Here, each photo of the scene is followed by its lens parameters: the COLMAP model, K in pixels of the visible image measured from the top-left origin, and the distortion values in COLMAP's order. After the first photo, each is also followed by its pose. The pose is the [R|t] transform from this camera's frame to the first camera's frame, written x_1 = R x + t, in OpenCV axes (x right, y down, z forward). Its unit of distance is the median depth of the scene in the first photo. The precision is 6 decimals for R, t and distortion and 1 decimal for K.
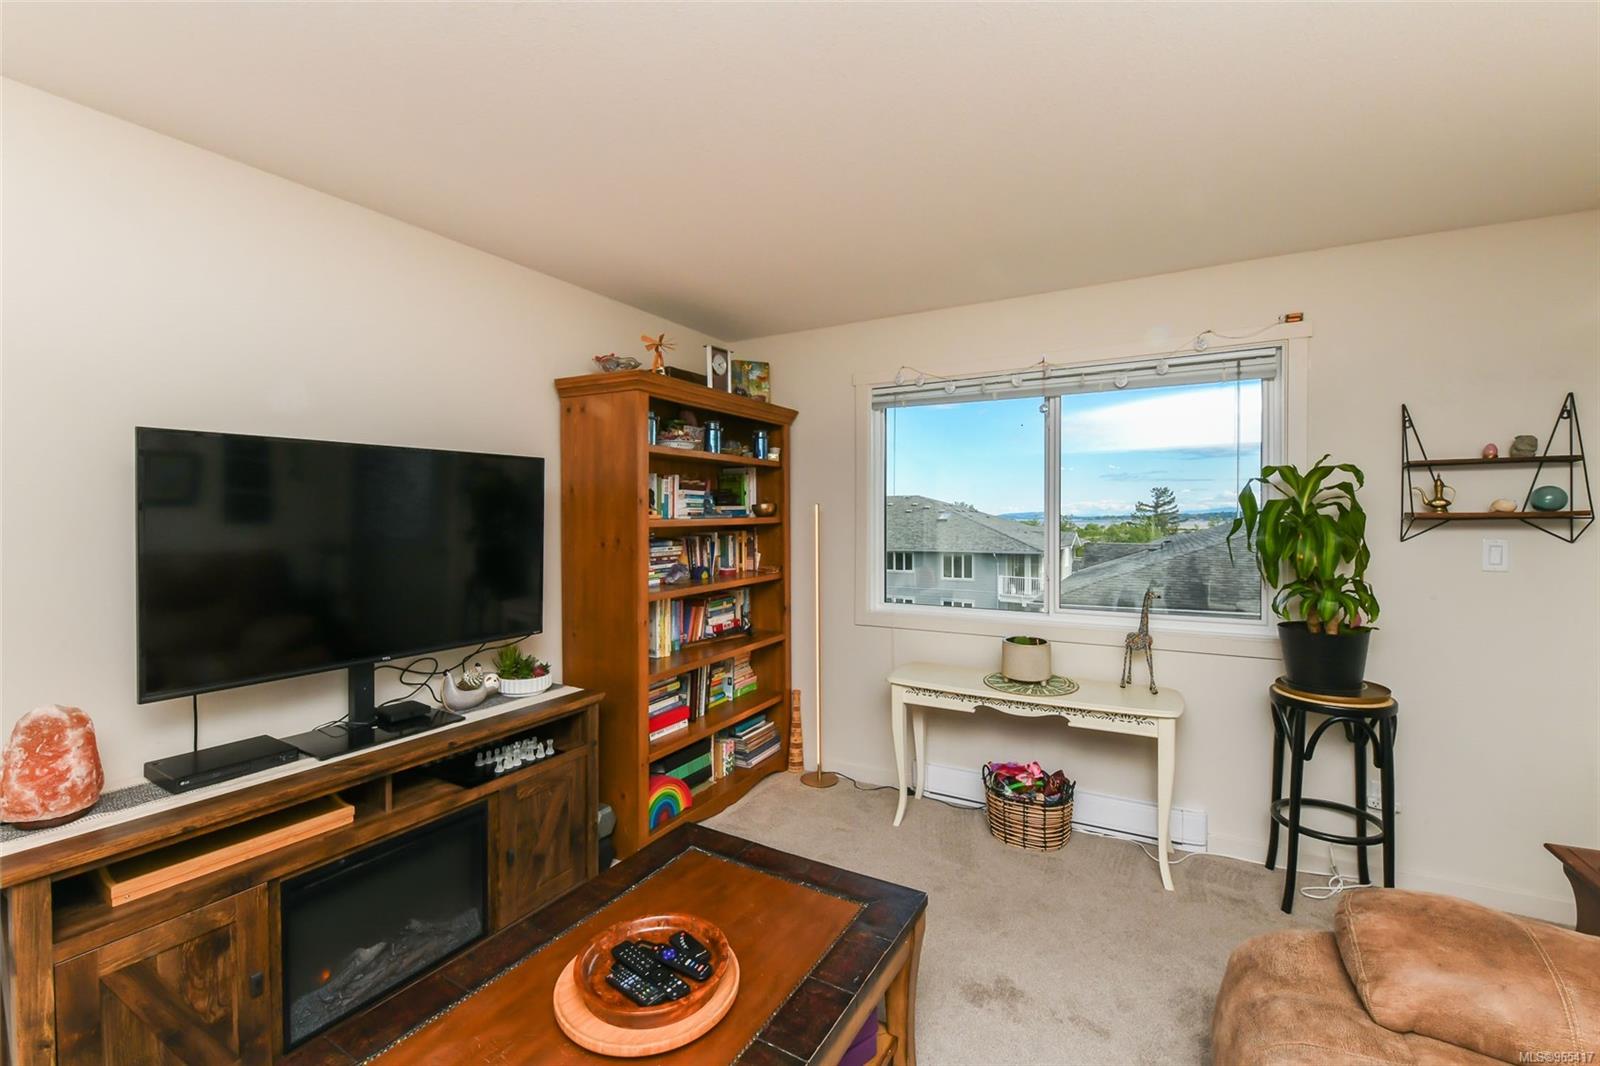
lens RADIAL K [[673.8, 0, 800.3], [0, 673.8, 511.5], [0, 0, 1]] dist [-0.000743, -0.007948]
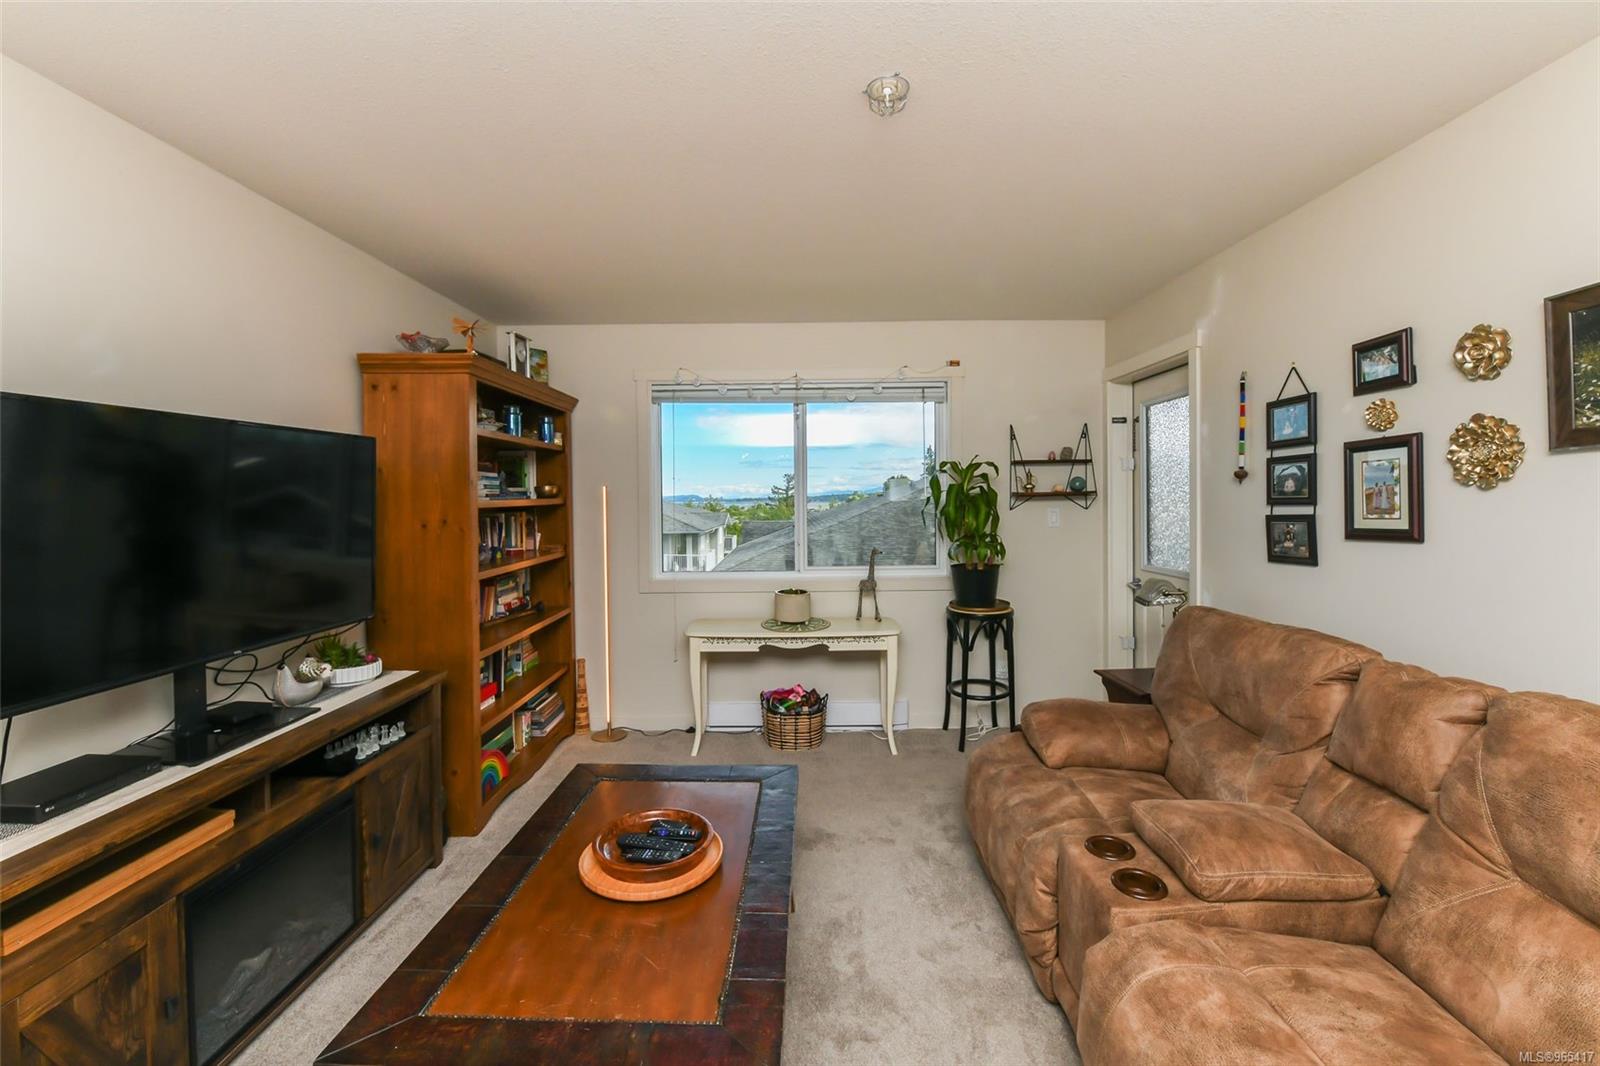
lens RADIAL K [[653.8, 0, 799.6], [0, 653.8, 498.3], [0, 0, 1]] dist [-0.000234, -0.006568]
pose [[0.872007, -0.006151, 0.489456, -0.292753], [0.003440, 0.999973, 0.006437, 0.004159], [-0.489482, -0.003929, 0.872004, -0.112582]]
